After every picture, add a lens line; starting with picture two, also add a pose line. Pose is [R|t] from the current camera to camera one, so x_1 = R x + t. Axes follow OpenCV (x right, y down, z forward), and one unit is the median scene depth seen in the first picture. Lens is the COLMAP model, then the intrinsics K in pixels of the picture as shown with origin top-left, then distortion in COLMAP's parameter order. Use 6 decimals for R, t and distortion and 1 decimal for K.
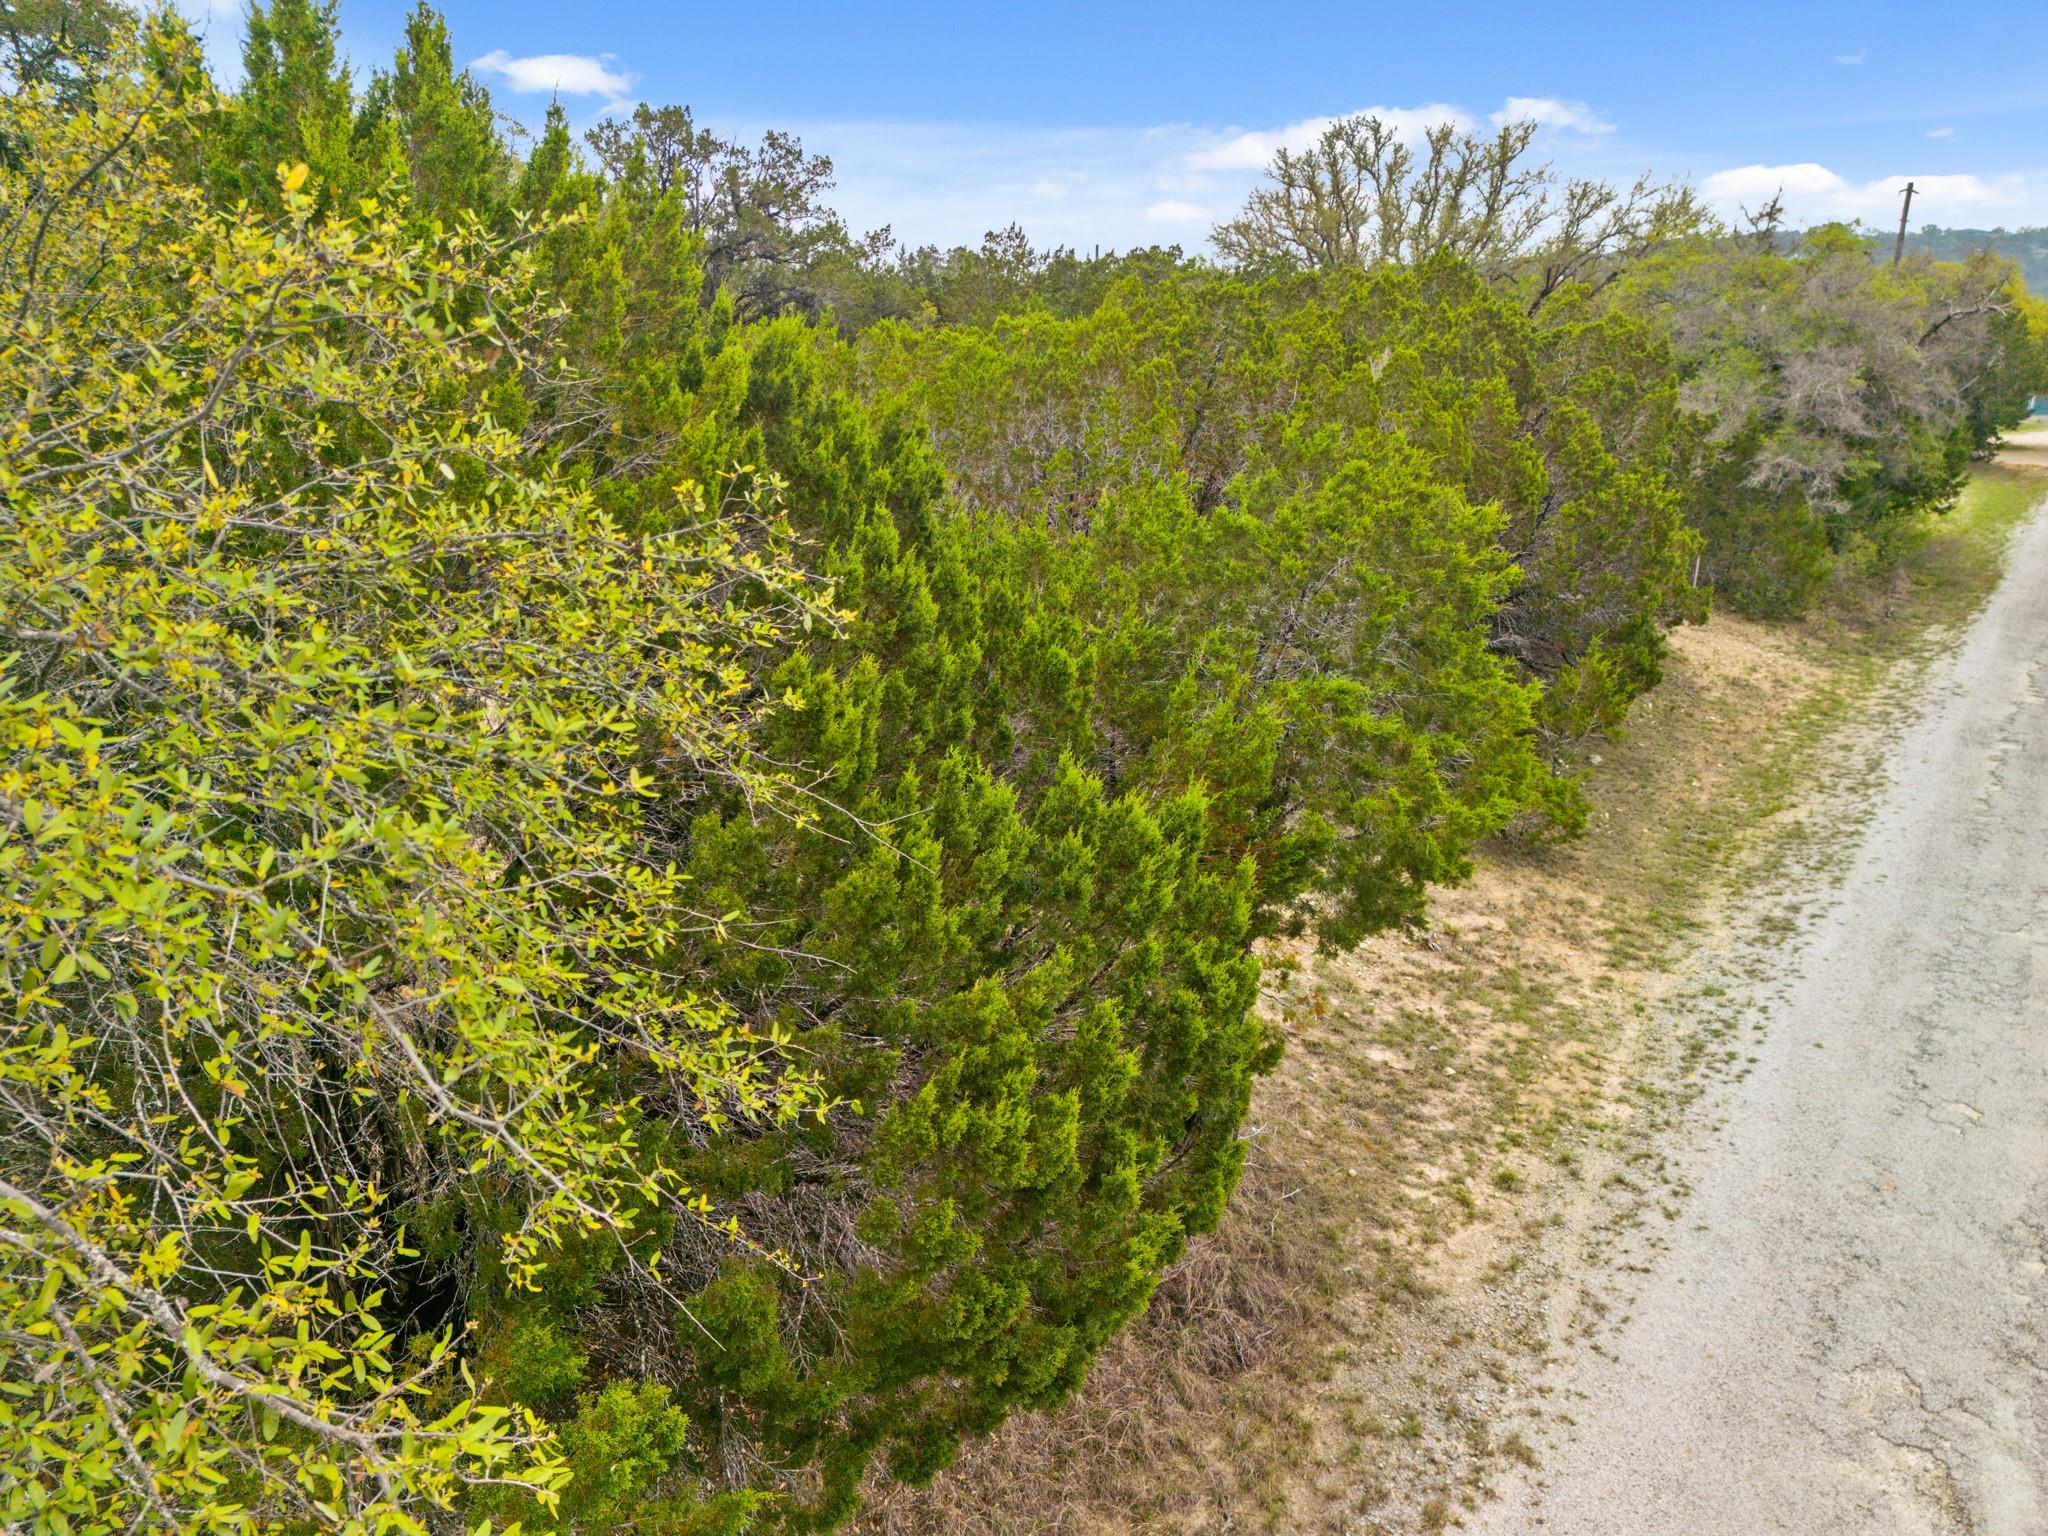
lens RADIAL K [[1432.4, 0, 1022.8], [0, 1432.4, 756.4], [0, 0, 1]] dist [0.077964, -0.070864]
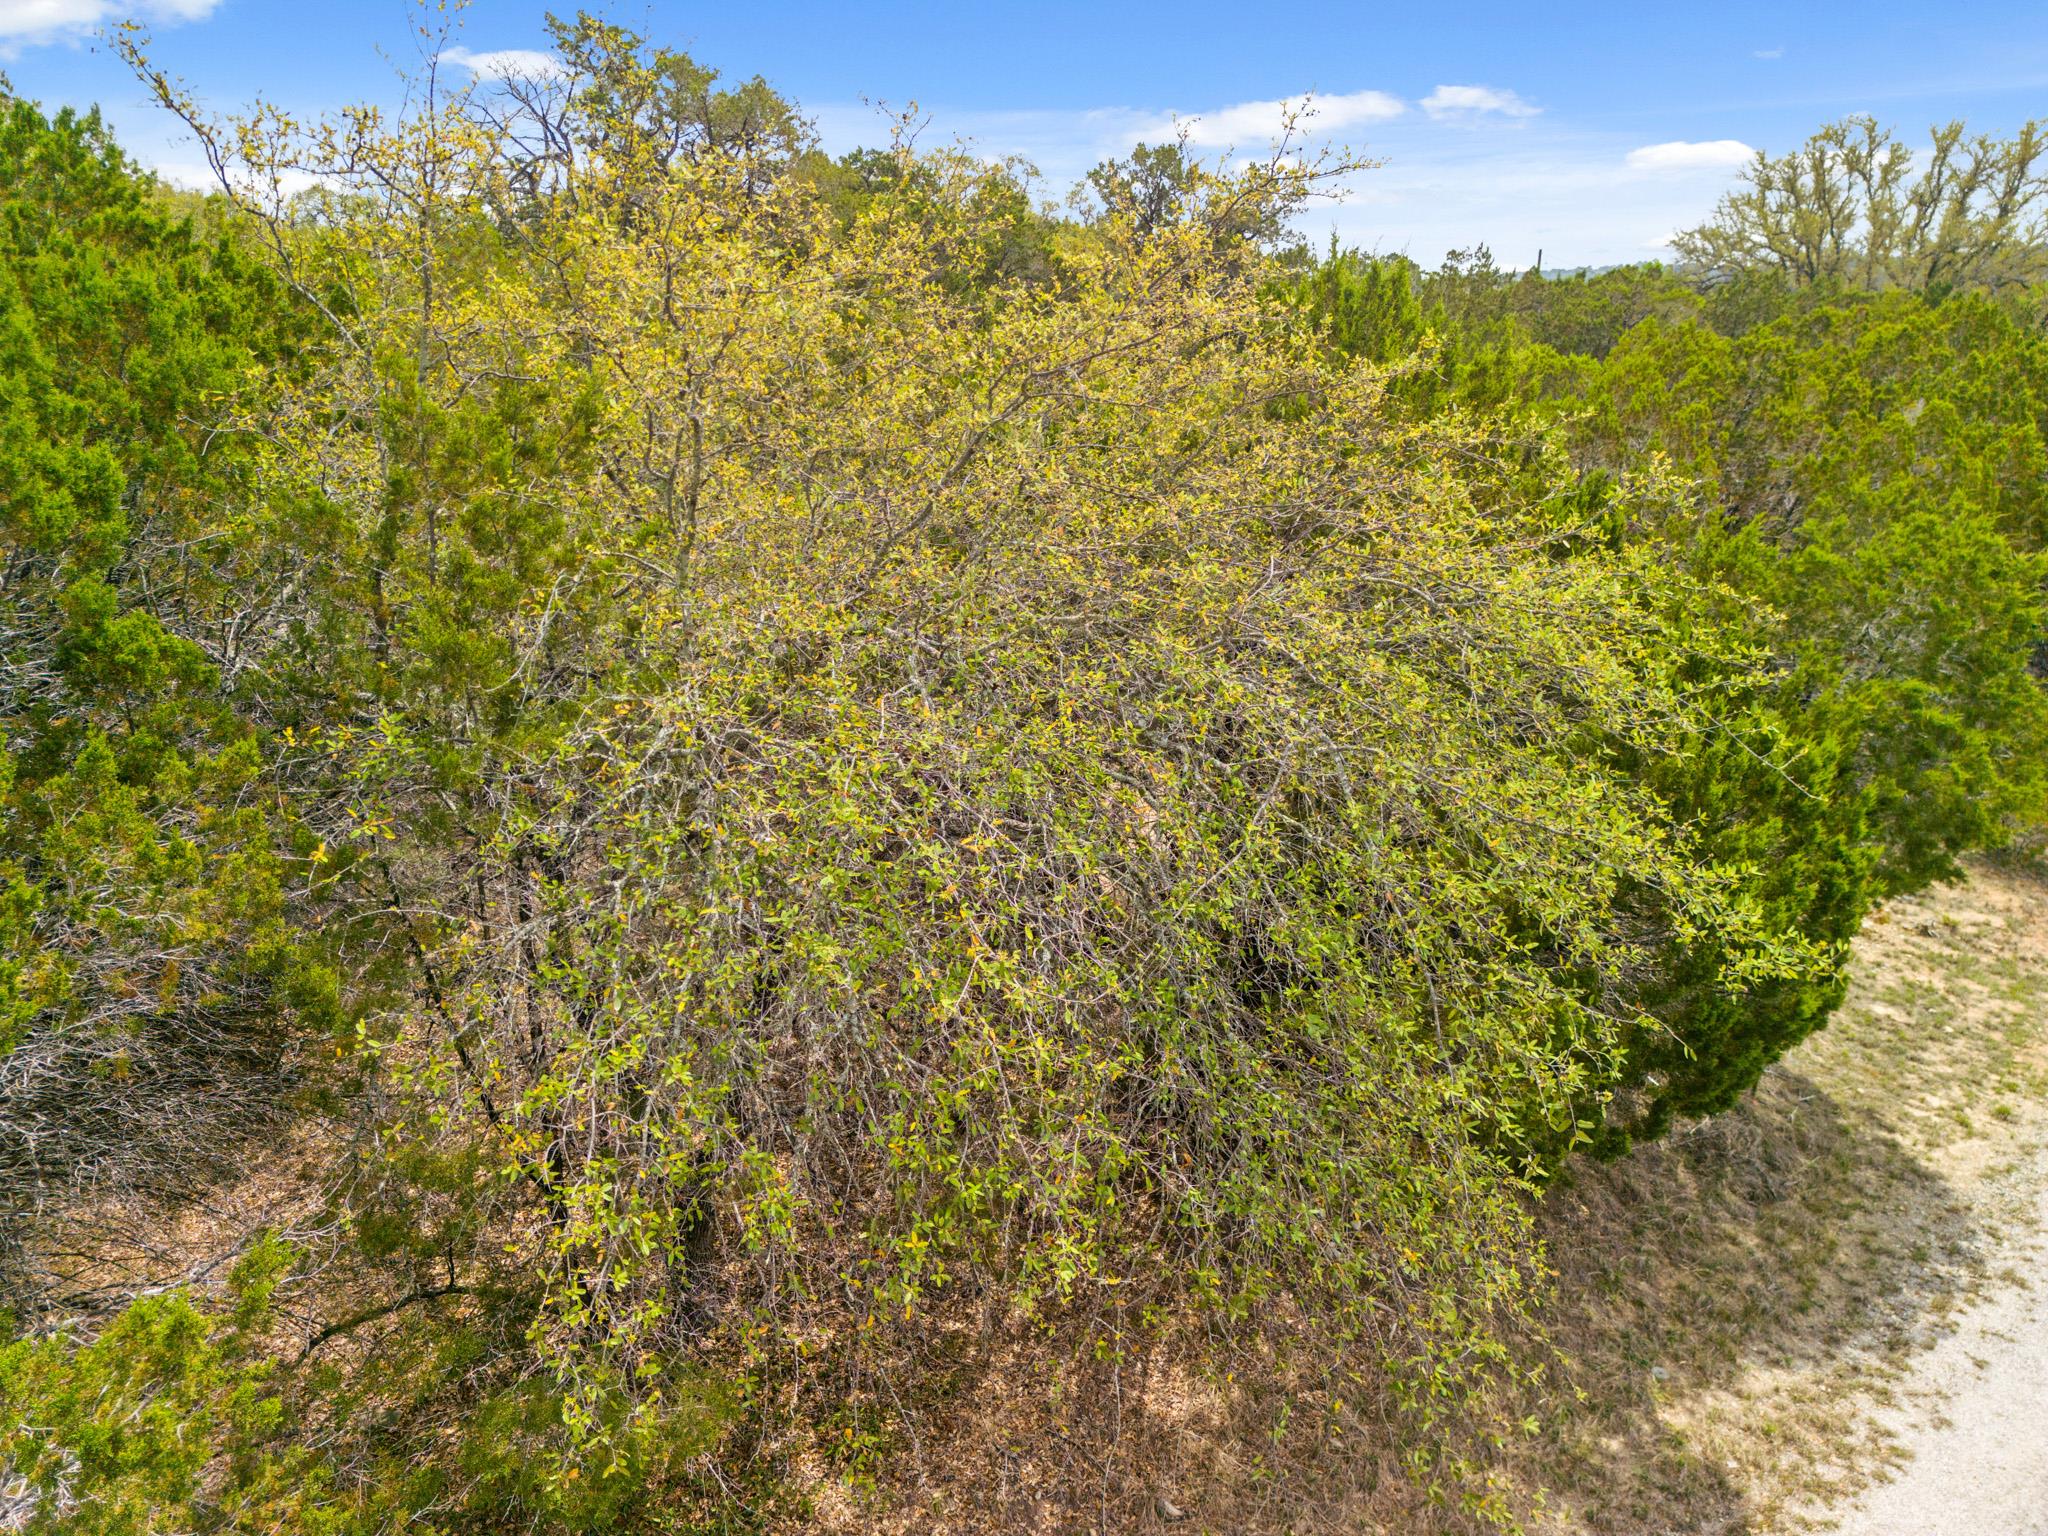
lens RADIAL K [[1453.0, 0, 1041.8], [0, 1453.0, 766.4], [0, 0, 1]] dist [0.022960, 0.001046]
pose [[0.969125, 0.071807, -0.235883, -0.122184], [-0.070535, 0.997413, 0.013840, 0.032161], [0.236267, 0.003225, 0.971683, -0.265001]]
